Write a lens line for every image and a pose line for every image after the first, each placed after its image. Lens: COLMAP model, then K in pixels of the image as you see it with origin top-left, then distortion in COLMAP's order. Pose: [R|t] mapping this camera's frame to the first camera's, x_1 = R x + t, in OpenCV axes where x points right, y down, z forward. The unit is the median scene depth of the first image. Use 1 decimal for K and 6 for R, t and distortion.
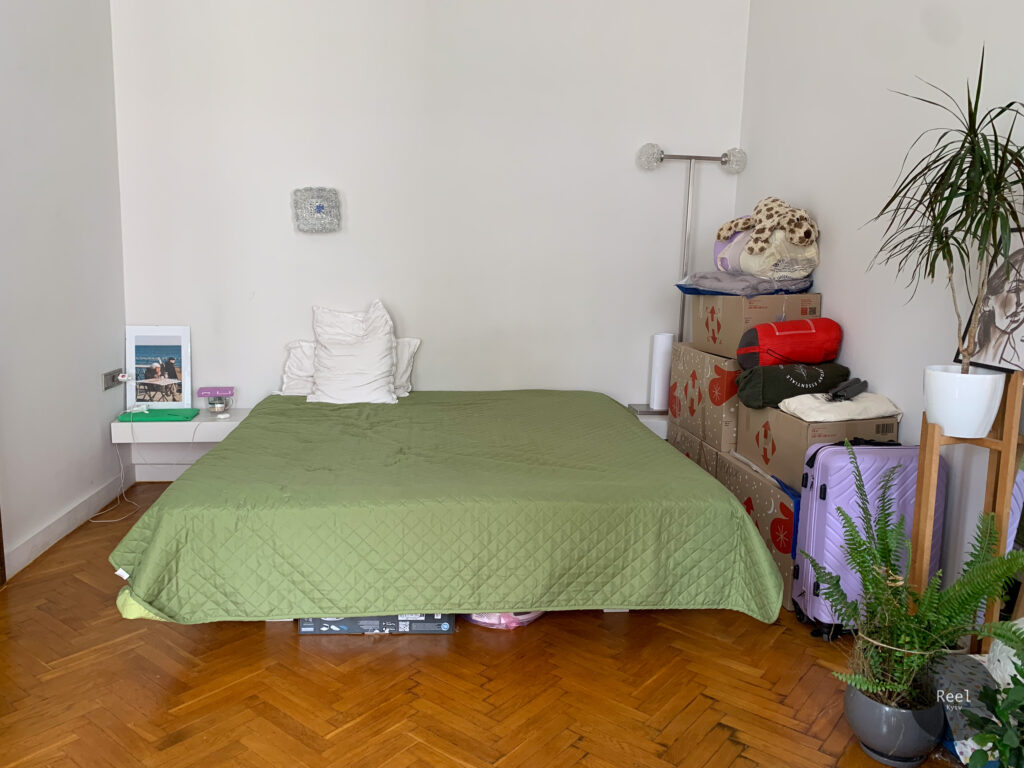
lens RADIAL K [[767.3, 0, 533.3], [0, 767.3, 384.8], [0, 0, 1]] dist [0.042768, -0.046299]
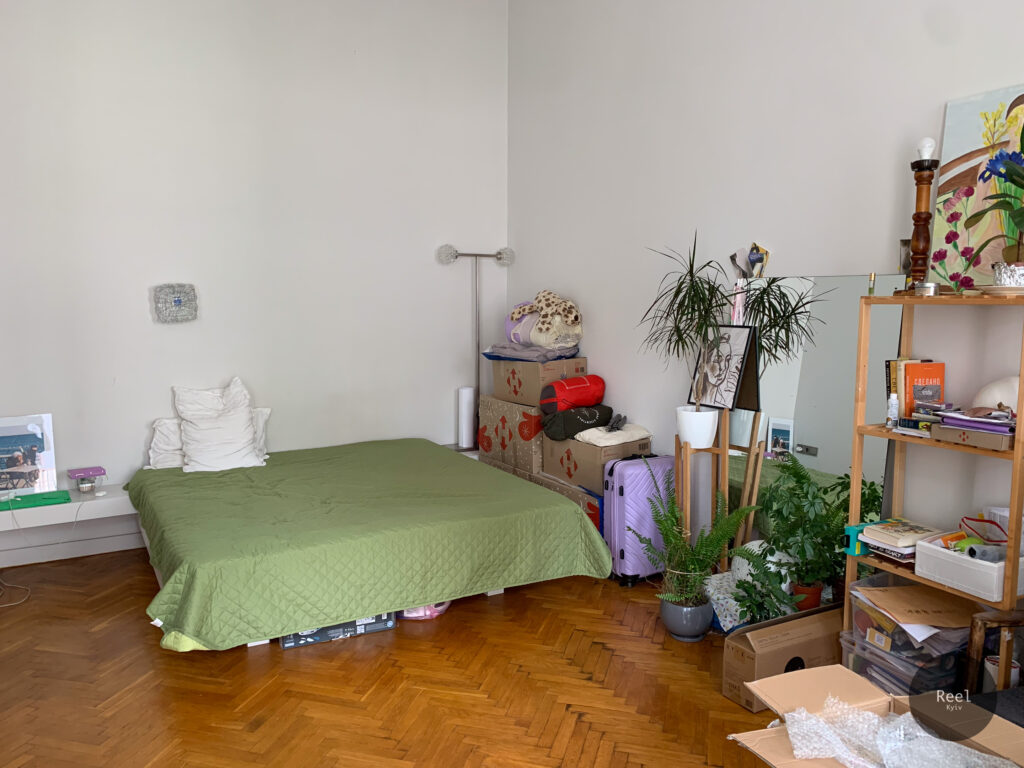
lens RADIAL K [[767.3, 0, 516.1], [0, 767.3, 382.2], [0, 0, 1]] dist [0.042768, -0.046299]
pose [[0.921106, -0.067354, 0.383442, -0.399647], [0.083908, 0.996119, -0.026589, -0.057140], [-0.380163, 0.056665, 0.923182, -0.367404]]
